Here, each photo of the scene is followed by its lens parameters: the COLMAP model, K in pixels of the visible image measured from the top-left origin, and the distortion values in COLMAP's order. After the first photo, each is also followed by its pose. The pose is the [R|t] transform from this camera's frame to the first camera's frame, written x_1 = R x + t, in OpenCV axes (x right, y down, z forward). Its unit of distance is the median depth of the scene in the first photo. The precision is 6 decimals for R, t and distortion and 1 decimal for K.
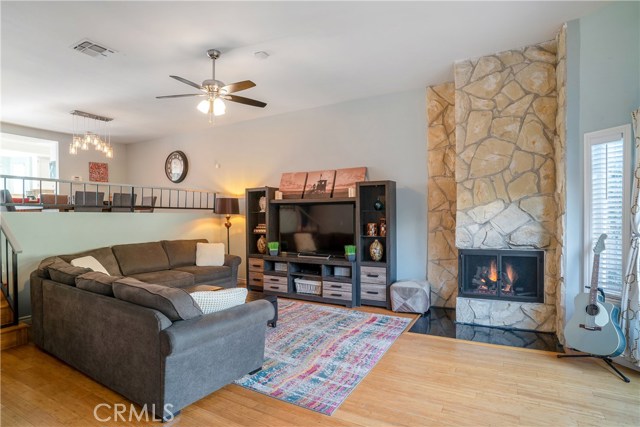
lens RADIAL K [[341.2, 0, 319.5], [0, 341.2, 217.0], [0, 0, 1]] dist [-0.056925, 0.023600]
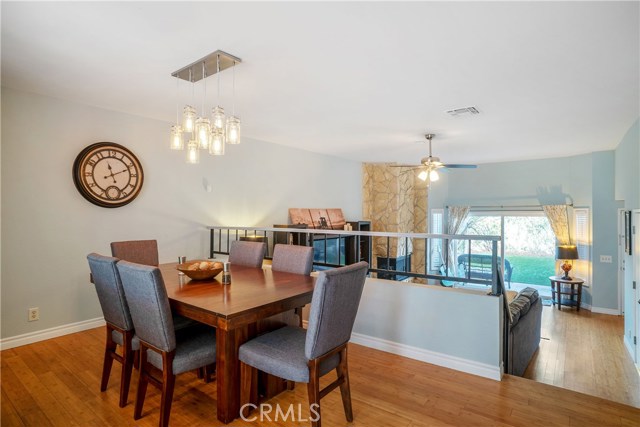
lens RADIAL K [[341.2, 0, 319.3], [0, 341.2, 212.3], [0, 0, 1]] dist [-0.056925, 0.023600]
pose [[0.151484, 0.005525, 0.988444, -1.683063], [0.007508, 0.999949, -0.006739, -0.169077], [-0.988431, 0.008442, 0.151435, 1.196040]]
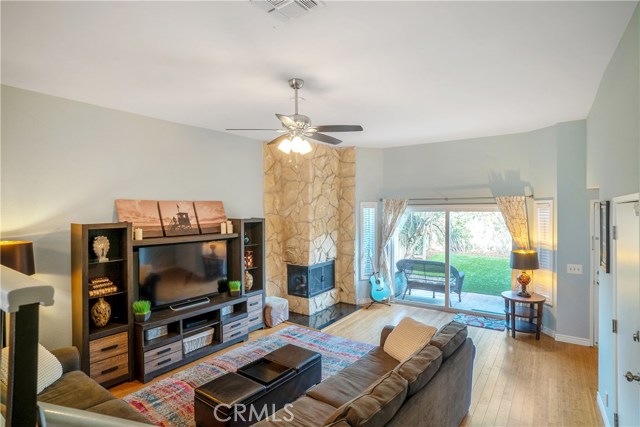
lens RADIAL K [[341.2, 0, 320.1], [0, 341.2, 210.3], [0, 0, 1]] dist [-0.056925, 0.023600]
pose [[0.105226, 0.001141, 0.994448, -1.133430], [0.009037, 0.999957, -0.002104, -0.157538], [-0.994407, 0.009208, 0.105211, 0.825966]]
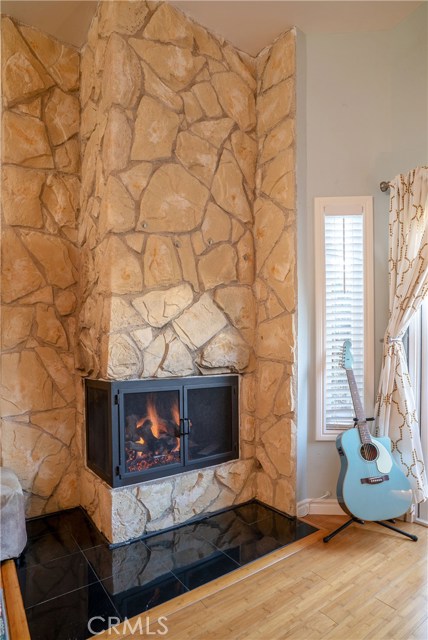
lens RADIAL K [[355.0, 0, 222.0], [0, 355.0, 362.0], [0, 0, 1]] dist [-0.048893, 0.010018]
pose [[0.413829, 0.000737, 0.910354, 0.046372], [0.003204, 0.999992, -0.002266, 0.073077], [-0.910349, 0.003854, 0.413824, 0.704038]]
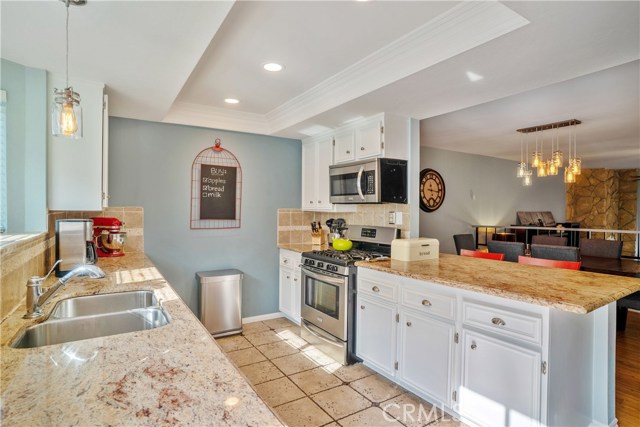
lens RADIAL K [[341.2, 0, 306.9], [0, 341.2, 214.8], [0, 0, 1]] dist [-0.056925, 0.023600]
pose [[0.483103, -0.001341, 0.875563, -2.376266], [-0.000405, 0.999998, 0.001755, -0.183353], [-0.875564, -0.001203, 0.483101, 1.691109]]
